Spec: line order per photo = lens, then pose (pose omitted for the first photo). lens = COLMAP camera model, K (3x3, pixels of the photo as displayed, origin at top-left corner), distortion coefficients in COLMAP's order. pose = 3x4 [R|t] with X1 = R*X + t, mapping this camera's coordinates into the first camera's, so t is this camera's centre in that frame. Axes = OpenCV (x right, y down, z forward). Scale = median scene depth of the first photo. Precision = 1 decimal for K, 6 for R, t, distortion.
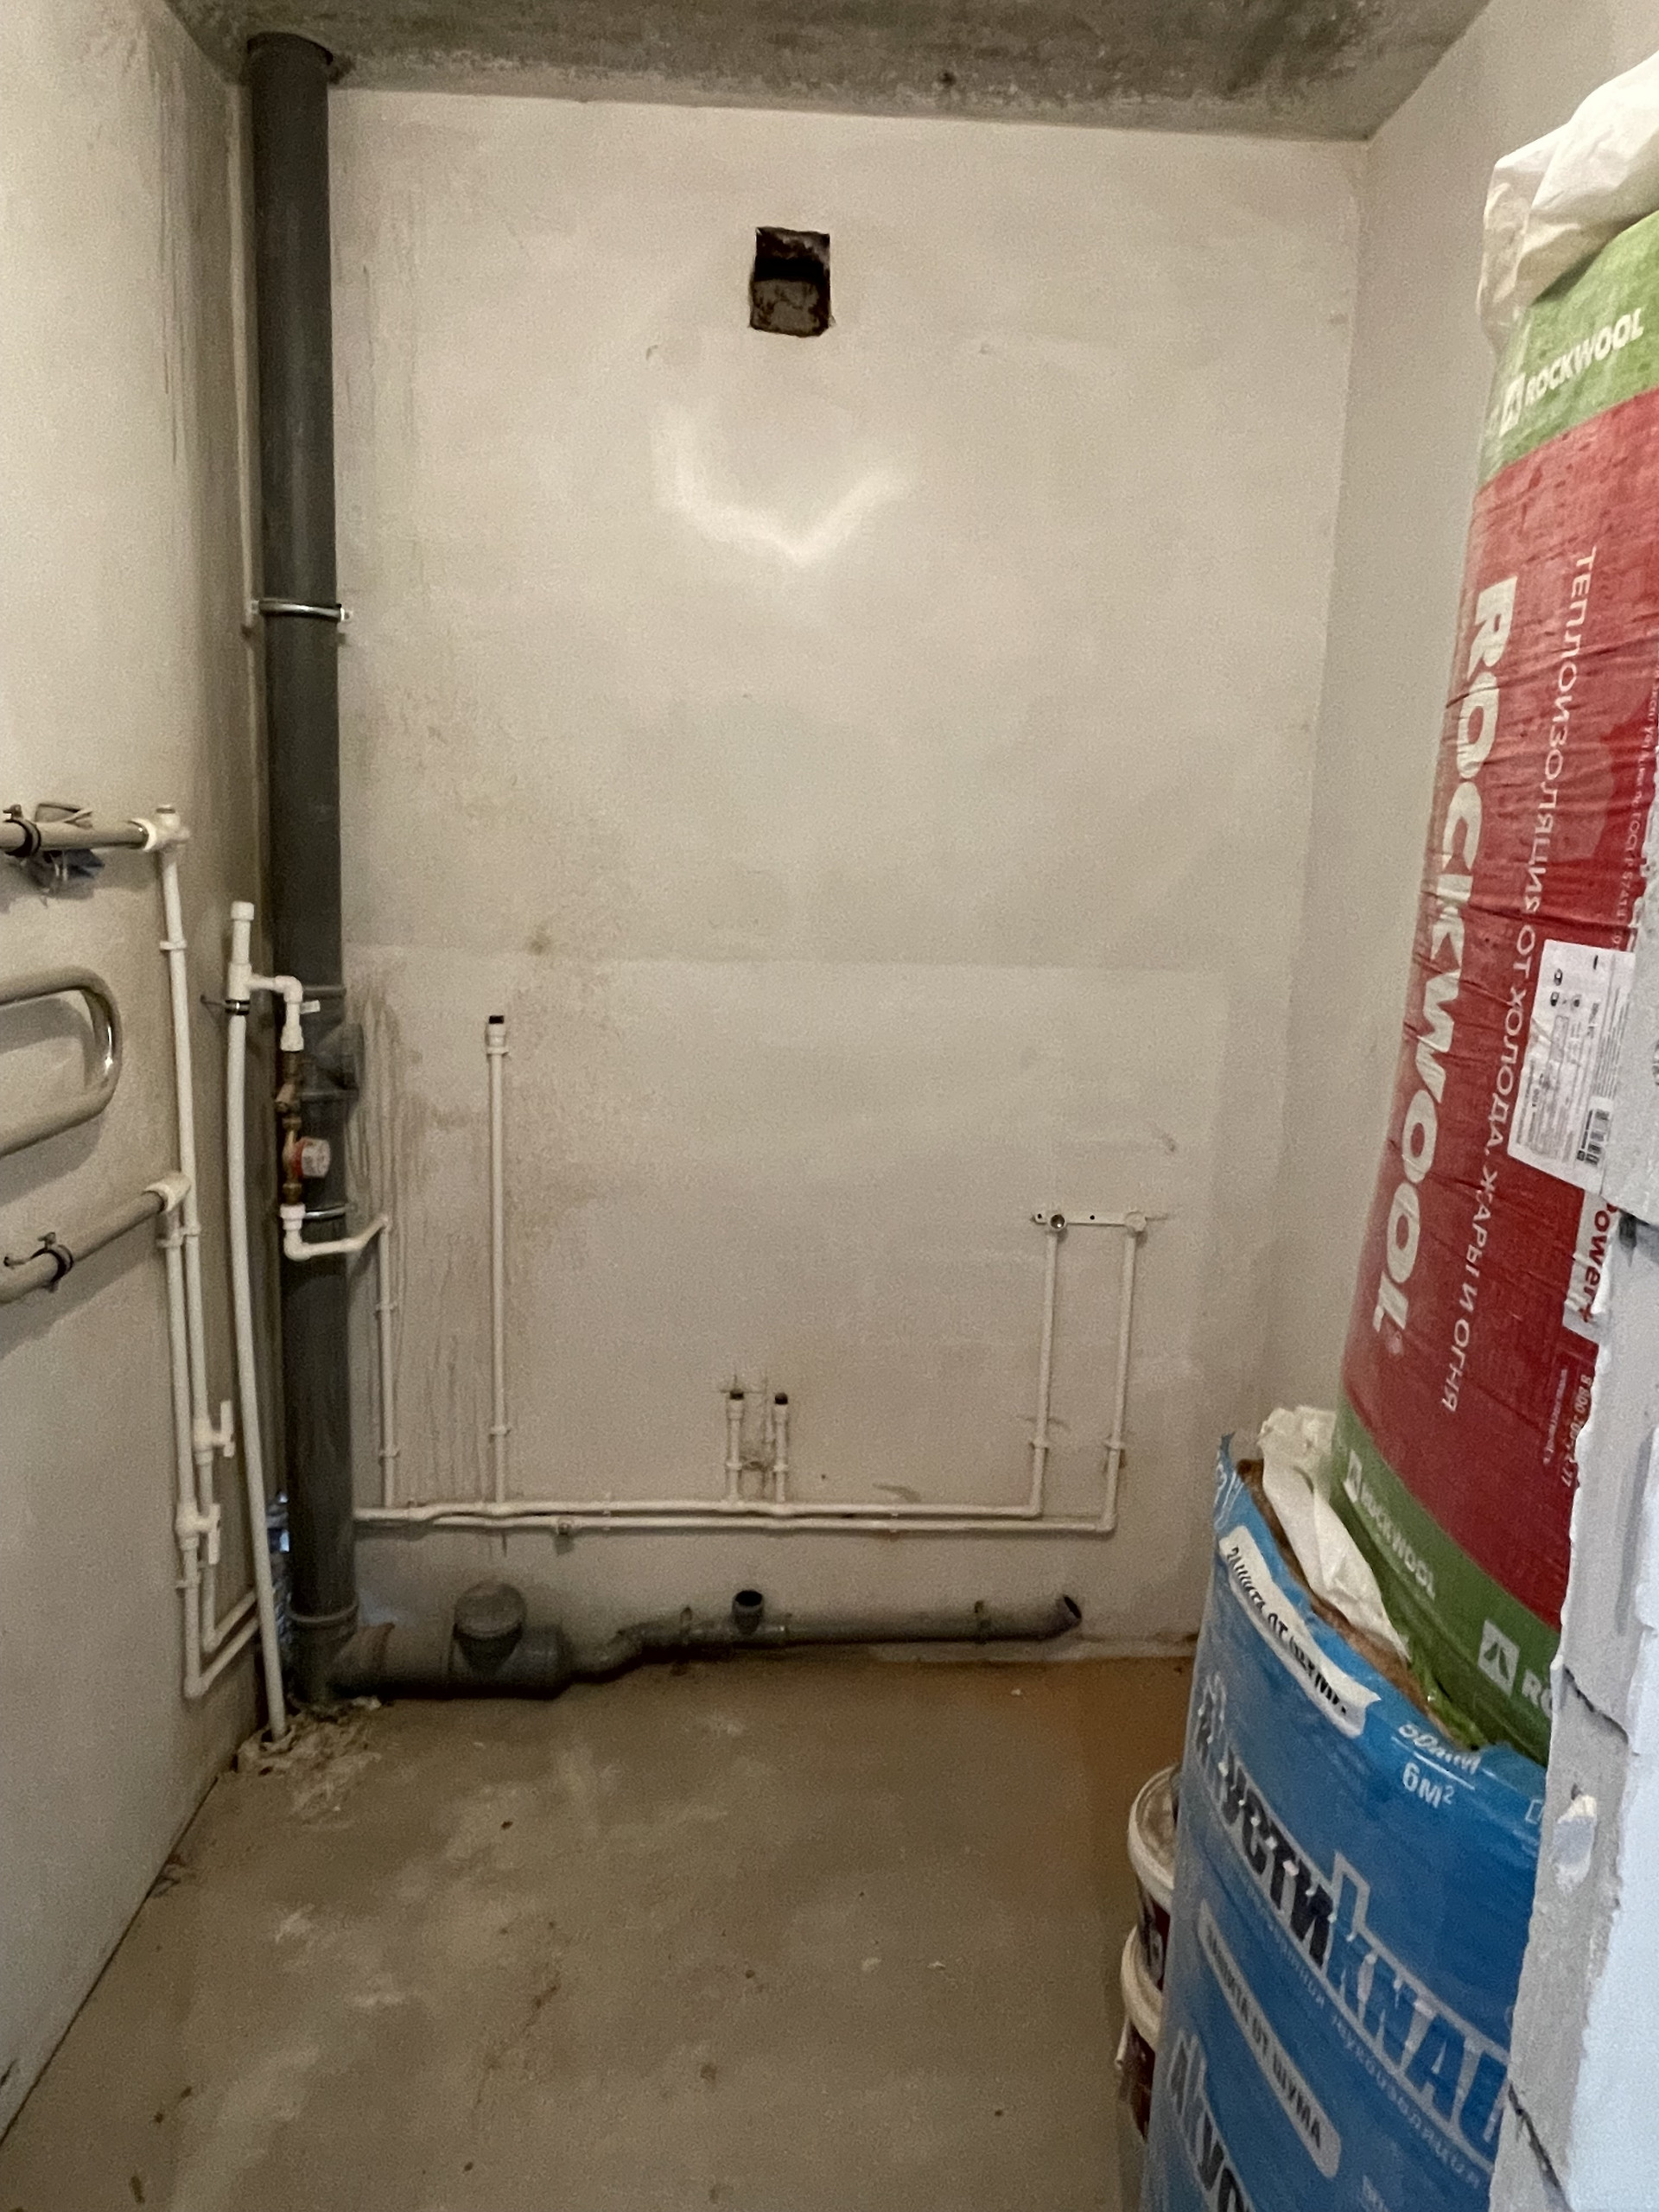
lens RADIAL K [[1425.6, 0, 817.7], [0, 1425.6, 1095.9], [0, 0, 1]] dist [-0.005448, -0.003924]
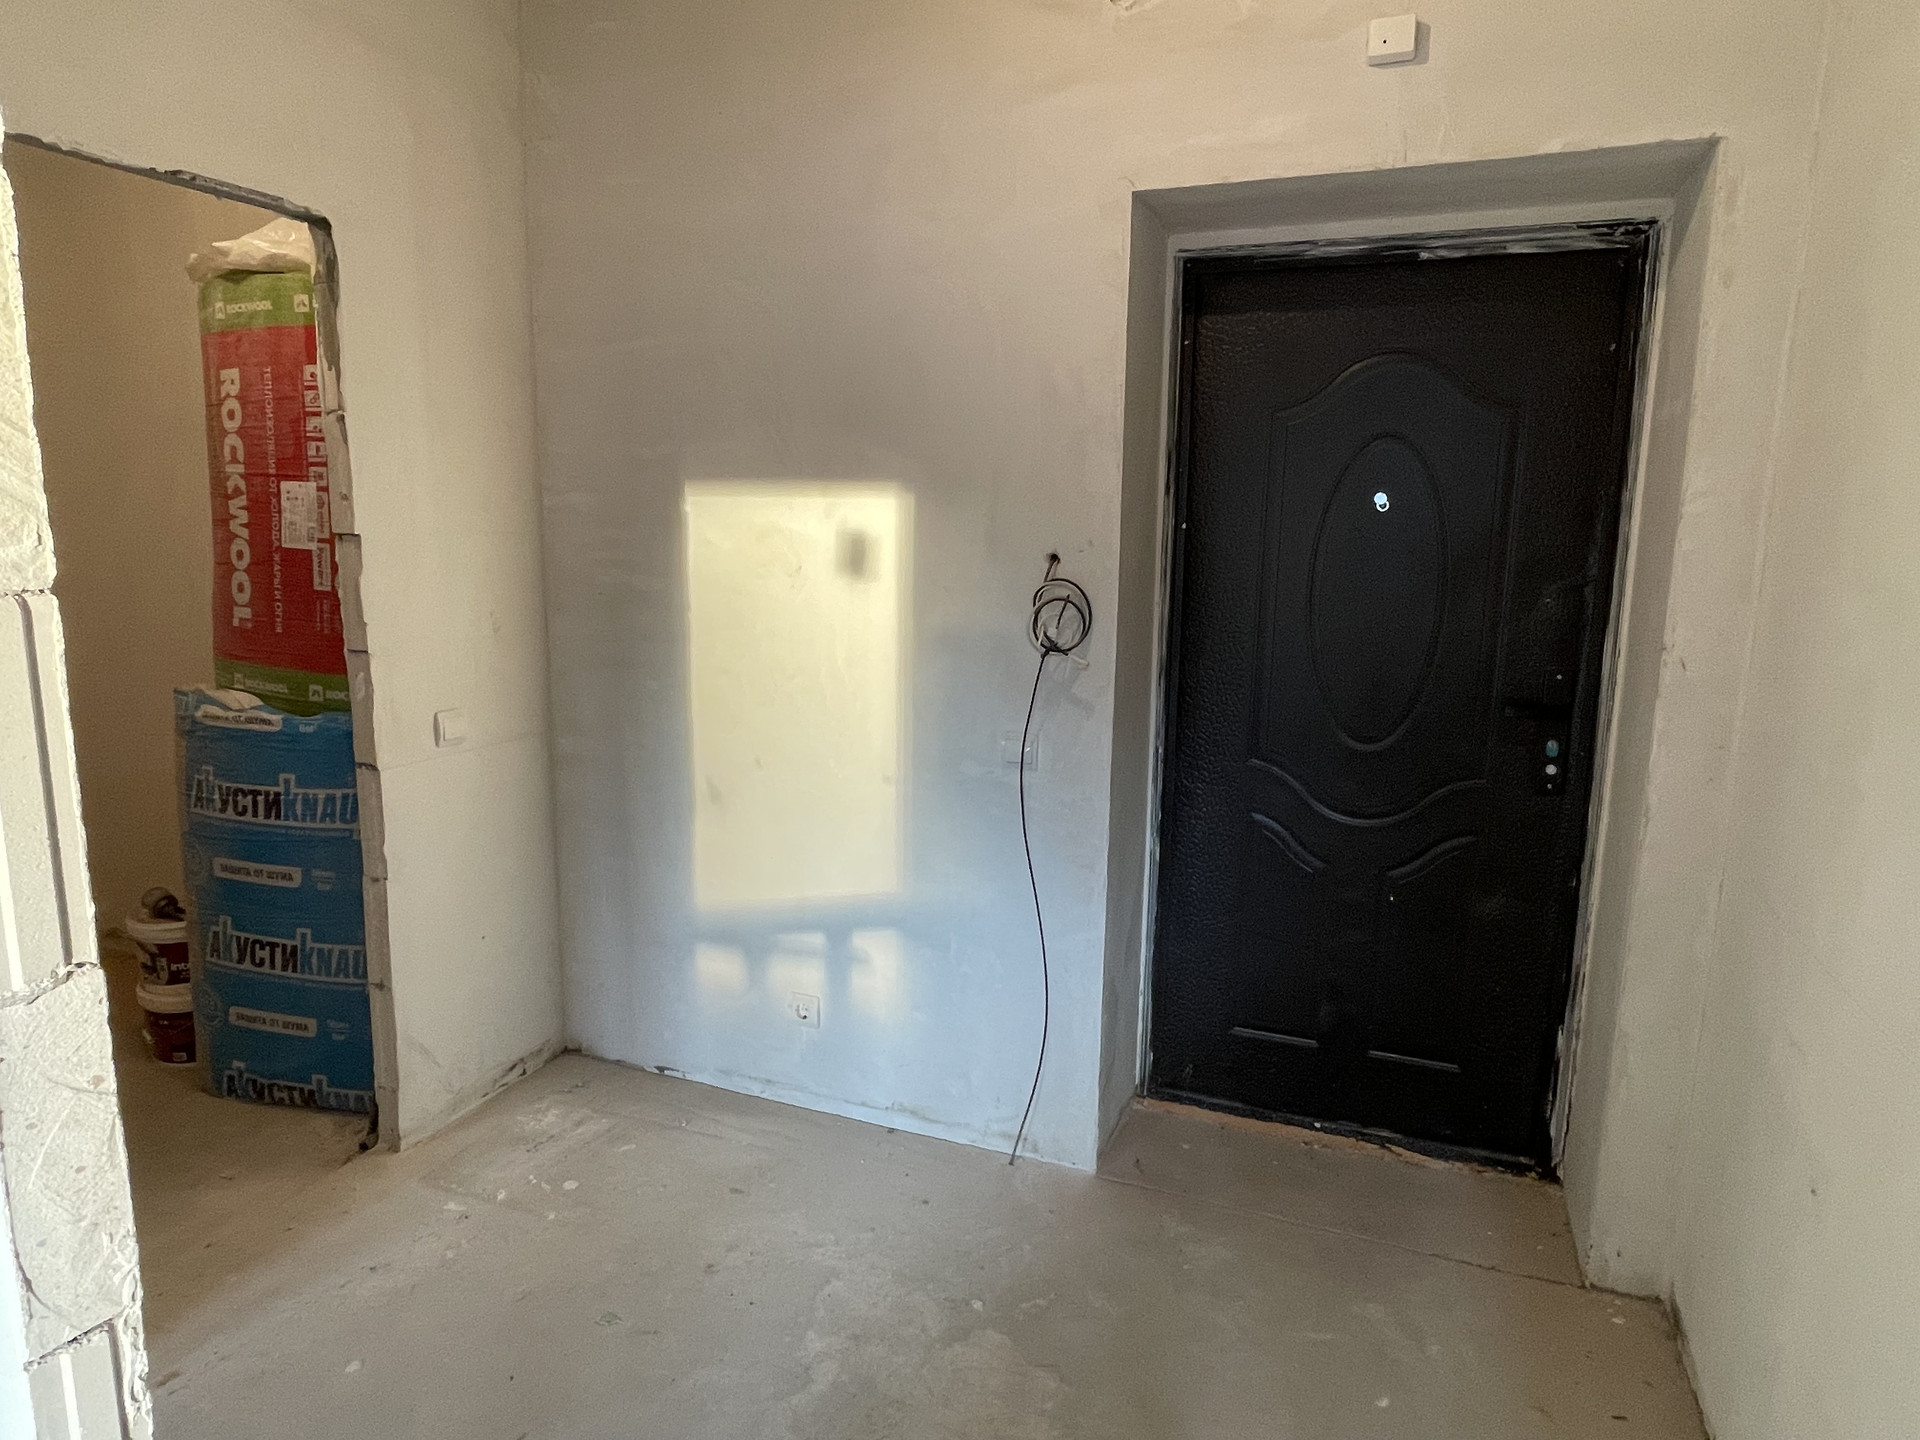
lens RADIAL K [[1158.0, 0, 958.3], [0, 1158.0, 719.5], [0, 0, 1]] dist [0.004056, 0.001391]
pose [[0.393919, -0.175915, 0.902154, -1.372101], [0.162963, 0.979331, 0.119808, 0.358376], [-0.904583, 0.099823, 0.414445, -1.472366]]
